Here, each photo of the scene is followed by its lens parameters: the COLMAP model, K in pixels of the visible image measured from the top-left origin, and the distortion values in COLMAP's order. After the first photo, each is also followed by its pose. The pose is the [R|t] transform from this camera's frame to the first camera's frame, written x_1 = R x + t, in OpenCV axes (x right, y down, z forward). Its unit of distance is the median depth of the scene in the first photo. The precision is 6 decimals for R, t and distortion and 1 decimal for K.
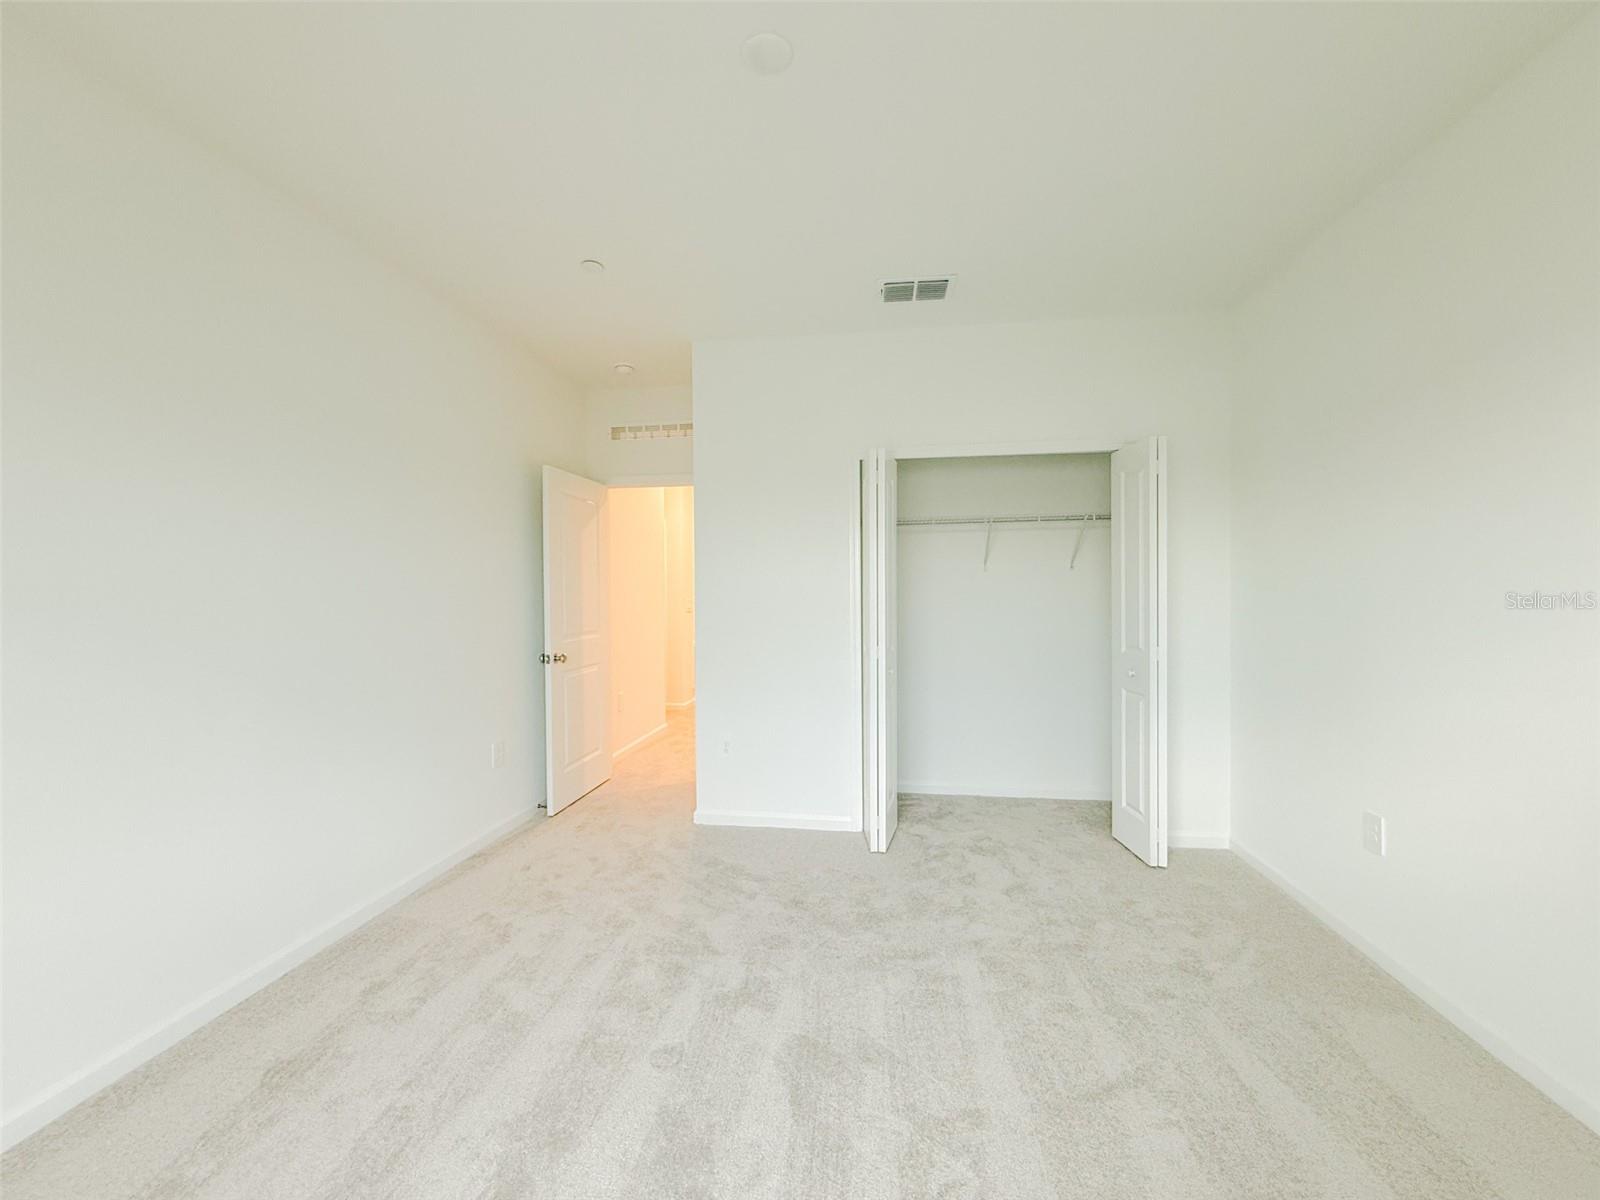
lens RADIAL K [[651.1, 0, 797.0], [0, 651.1, 576.4], [0, 0, 1]] dist [-0.000244, 0.000219]
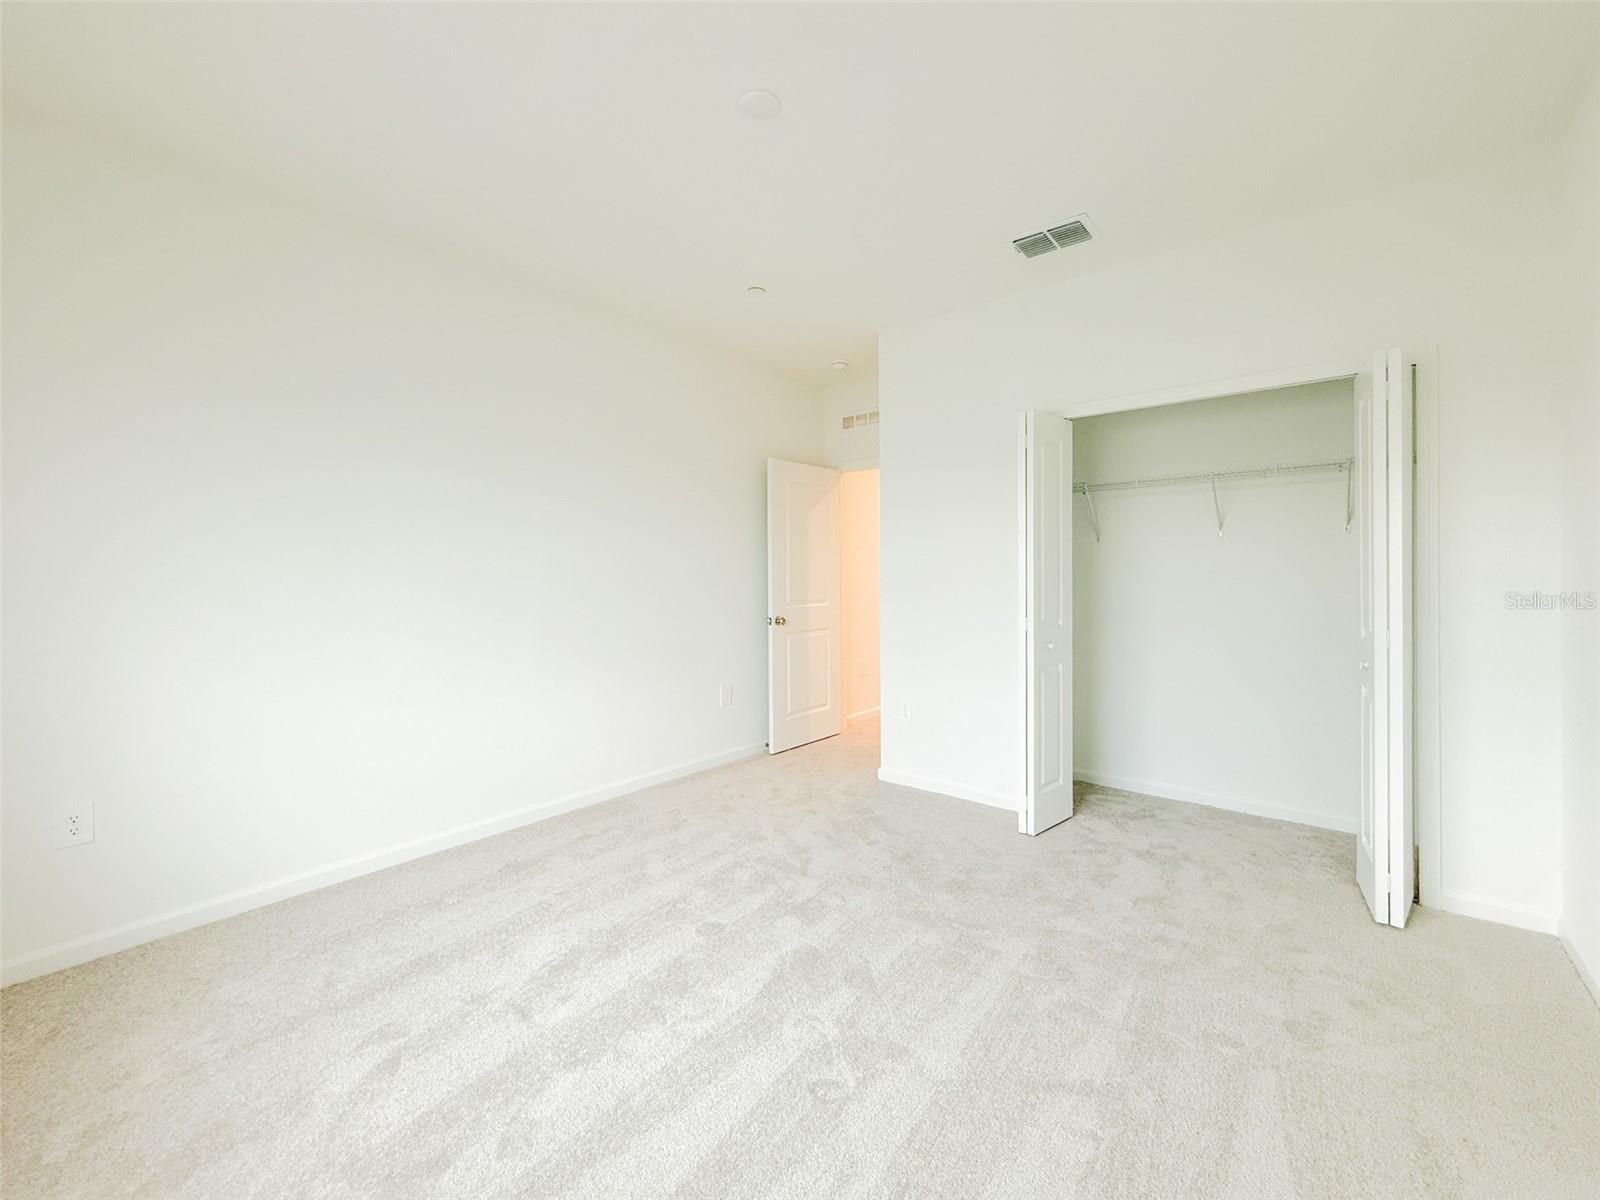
lens RADIAL K [[651.2, 0, 792.6], [0, 651.2, 552.3], [0, 0, 1]] dist [-0.001147, -0.000208]
pose [[0.856714, -0.013818, -0.515606, 0.357170], [0.010012, 0.999898, -0.010161, 0.018615], [0.515694, 0.003543, 0.856766, 0.005938]]
